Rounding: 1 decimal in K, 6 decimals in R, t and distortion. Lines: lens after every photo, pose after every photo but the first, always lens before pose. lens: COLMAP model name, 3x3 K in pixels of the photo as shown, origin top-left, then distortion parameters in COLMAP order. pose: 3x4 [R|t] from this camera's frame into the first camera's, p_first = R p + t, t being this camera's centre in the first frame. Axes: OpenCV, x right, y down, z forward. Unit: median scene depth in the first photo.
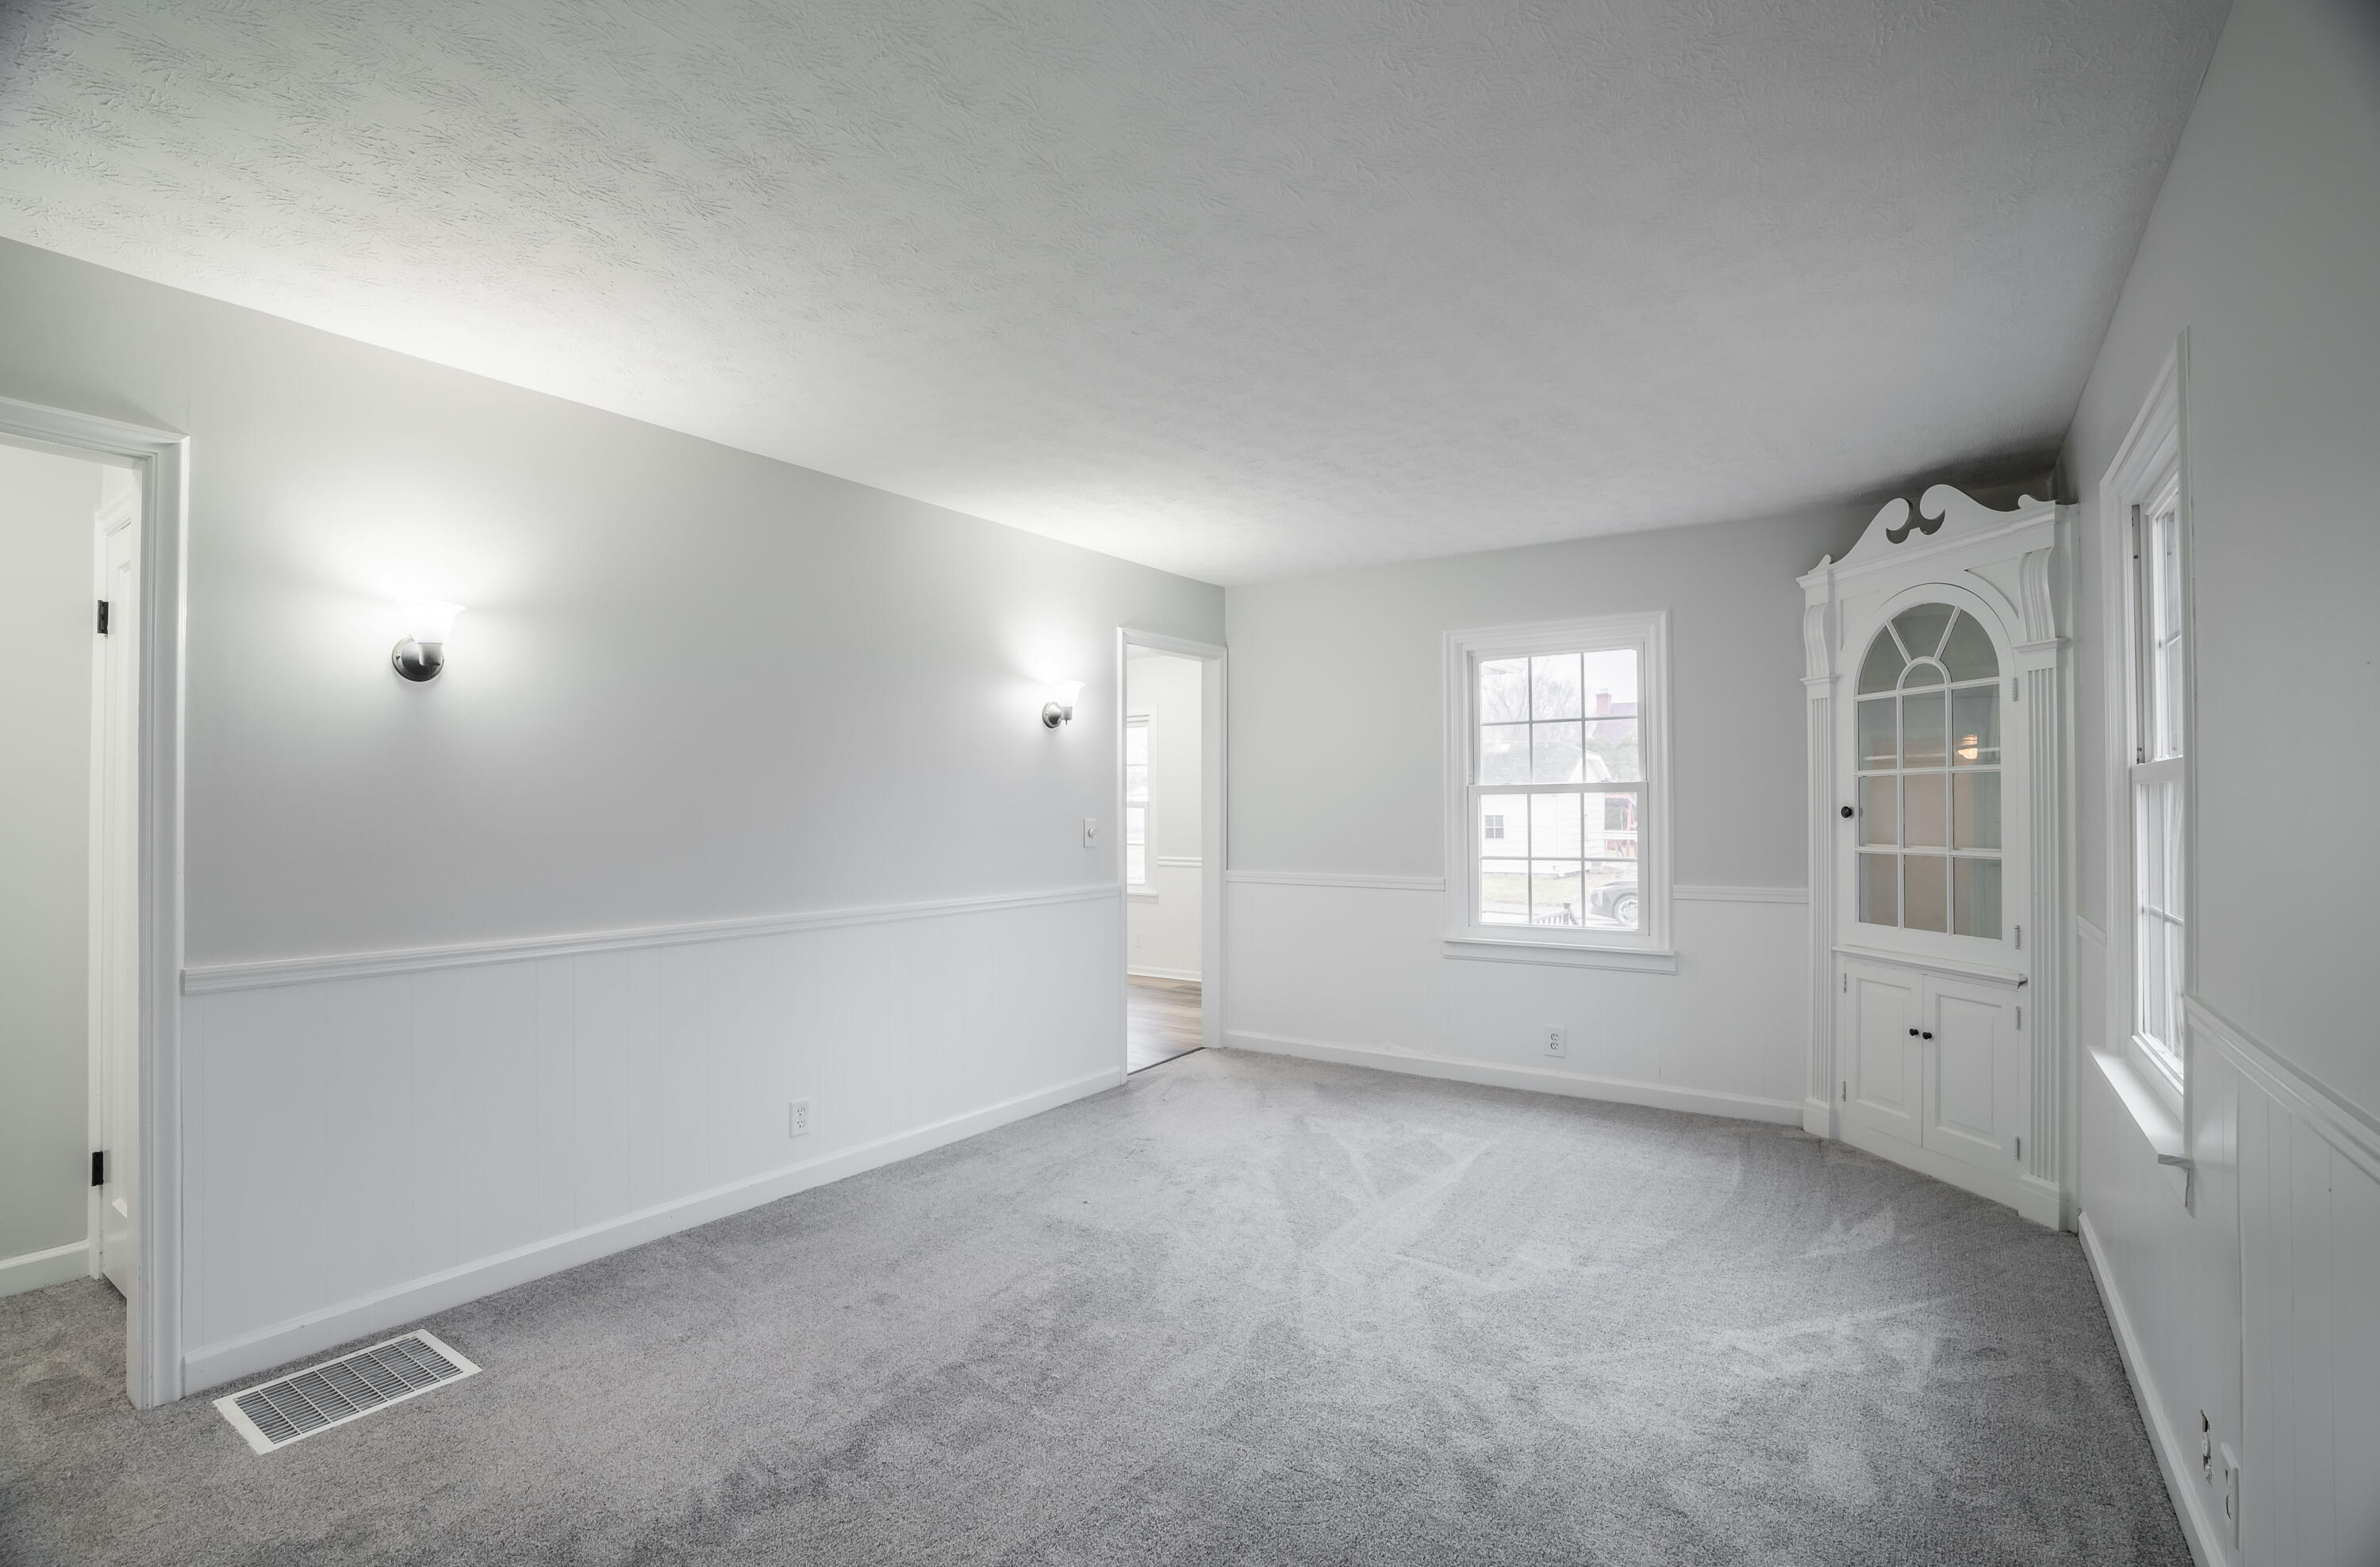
lens RADIAL K [[1075.9, 0, 1191.0], [0, 1075.9, 804.2], [0, 0, 1]] dist [0.000014, -0.000003]
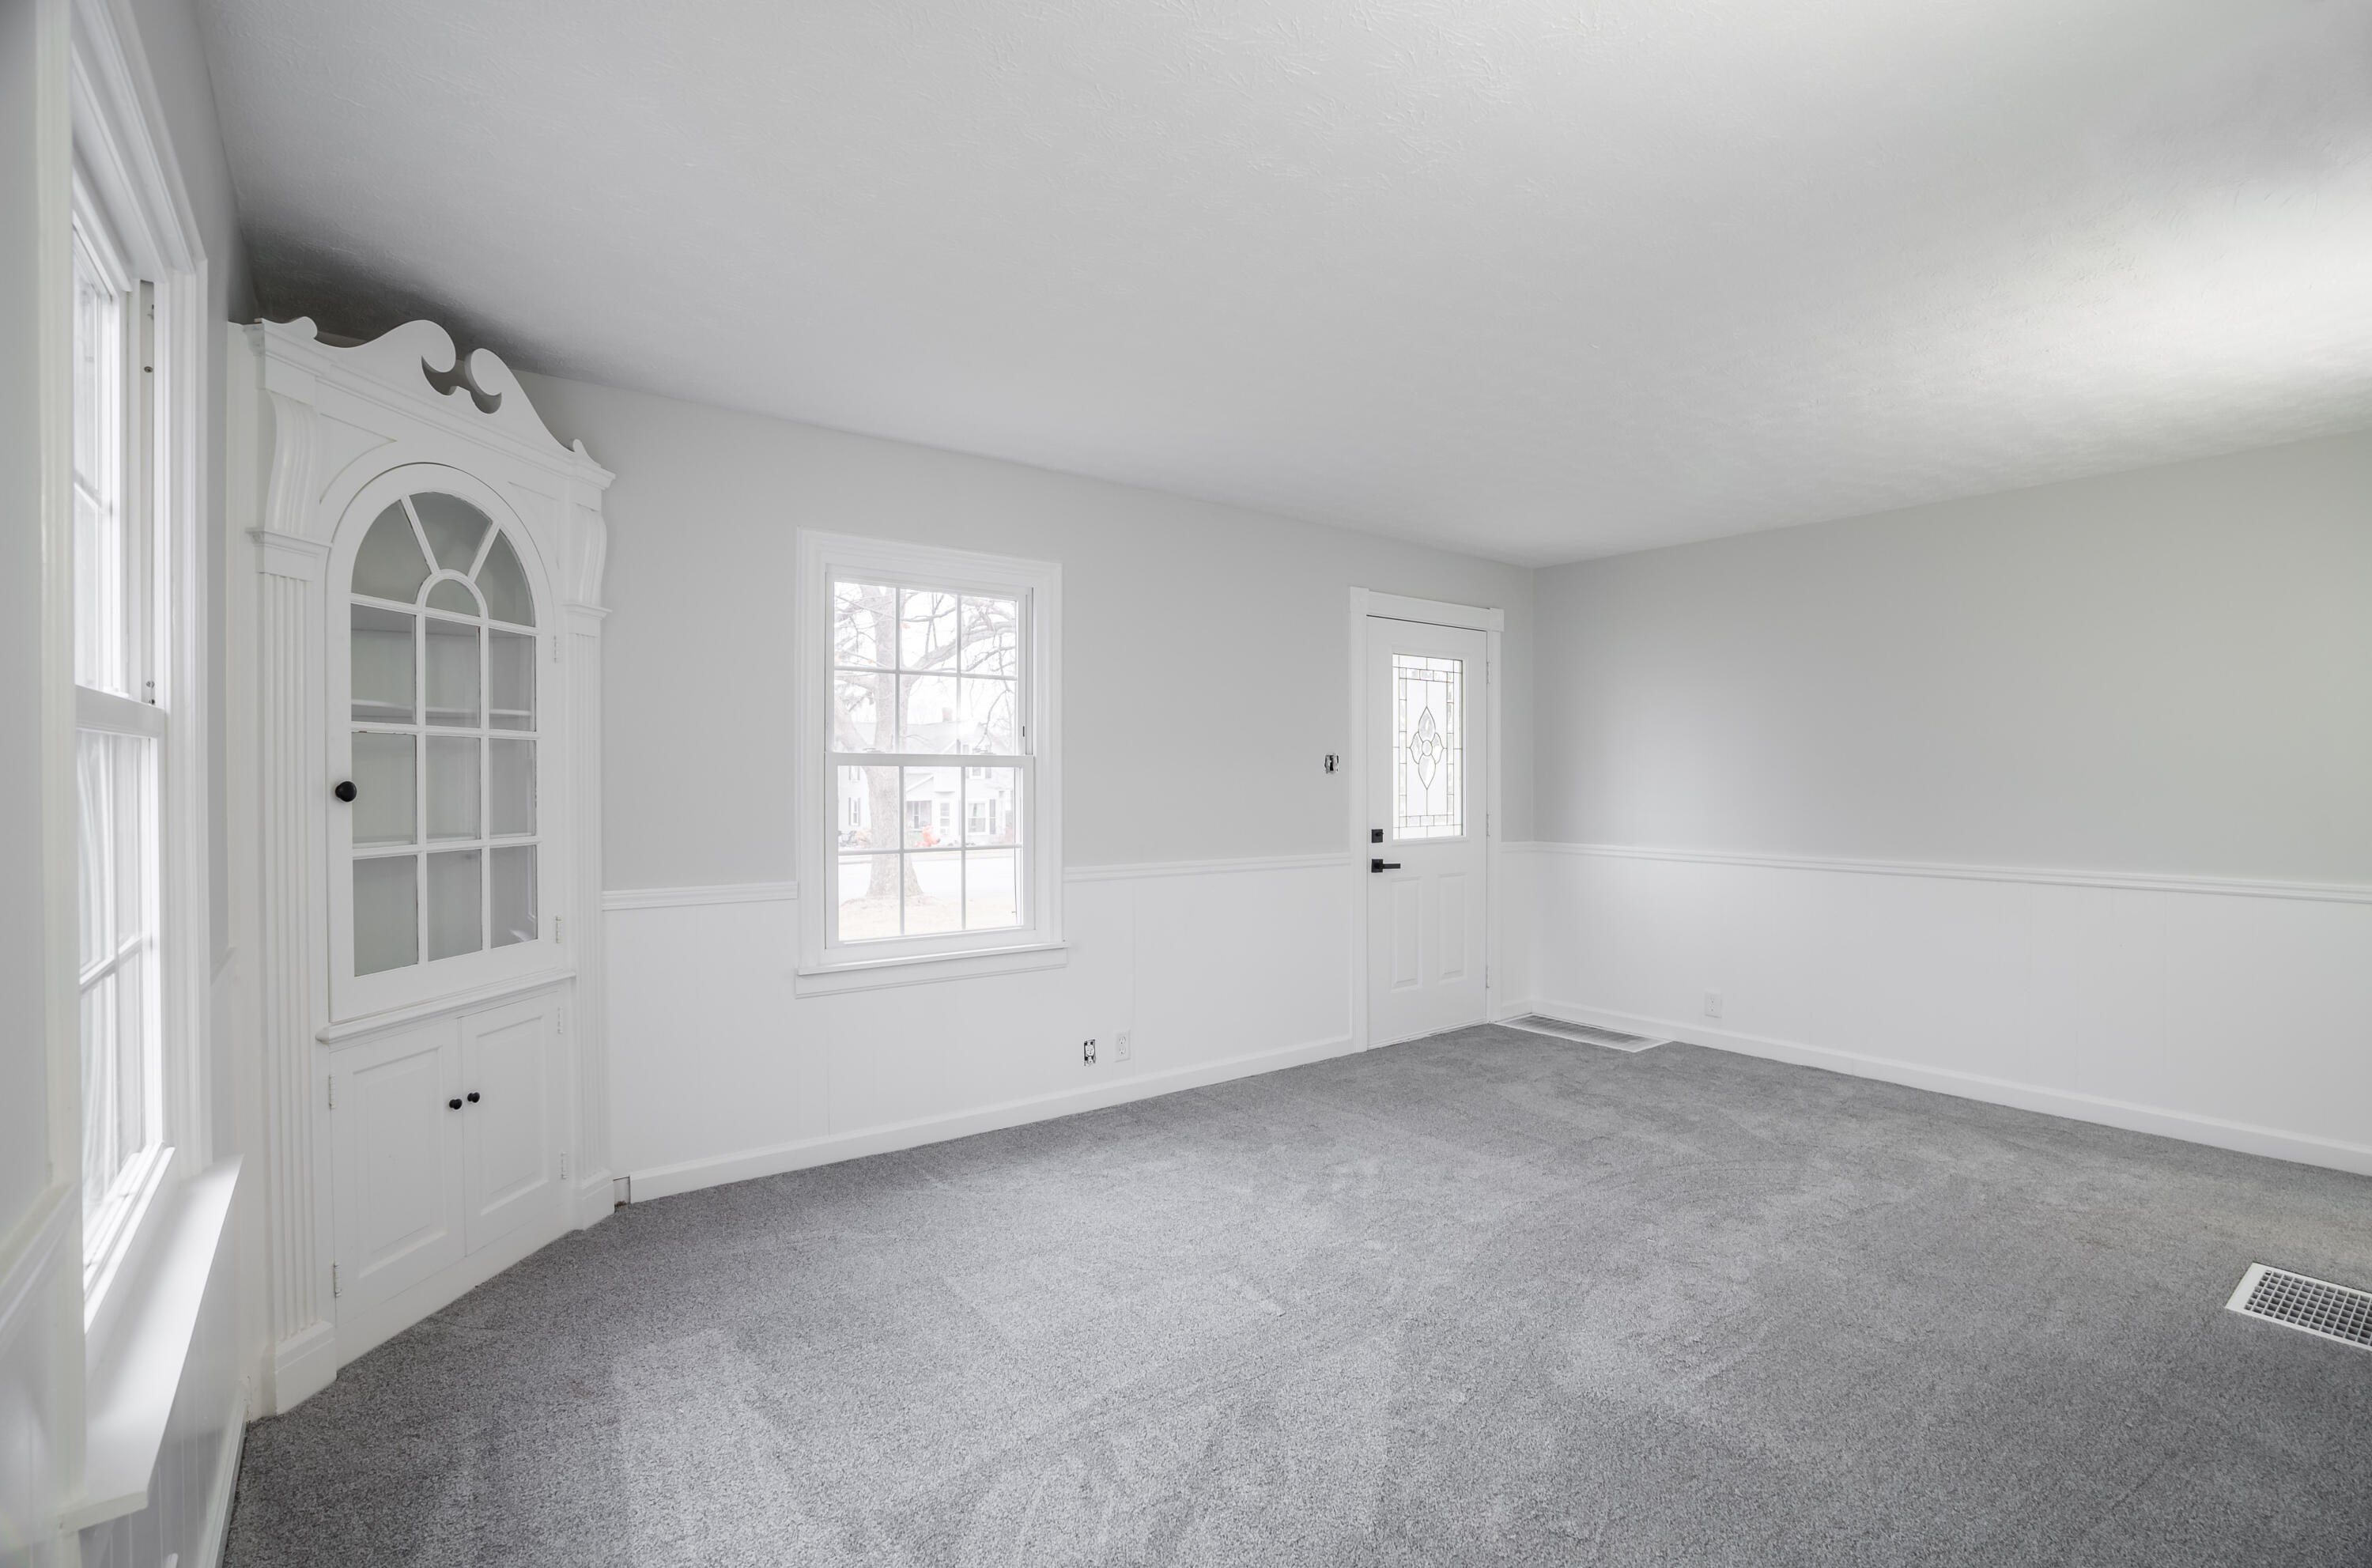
lens RADIAL K [[1082.6, 0, 1186.0], [0, 1082.6, 784.0], [0, 0, 1]] dist [-0.000793, -0.000120]
pose [[-0.951864, -0.004843, 0.306484, 0.003303], [-0.005810, 0.999981, -0.002242, 0.002018], [-0.306467, -0.003915, -0.951873, 1.527296]]
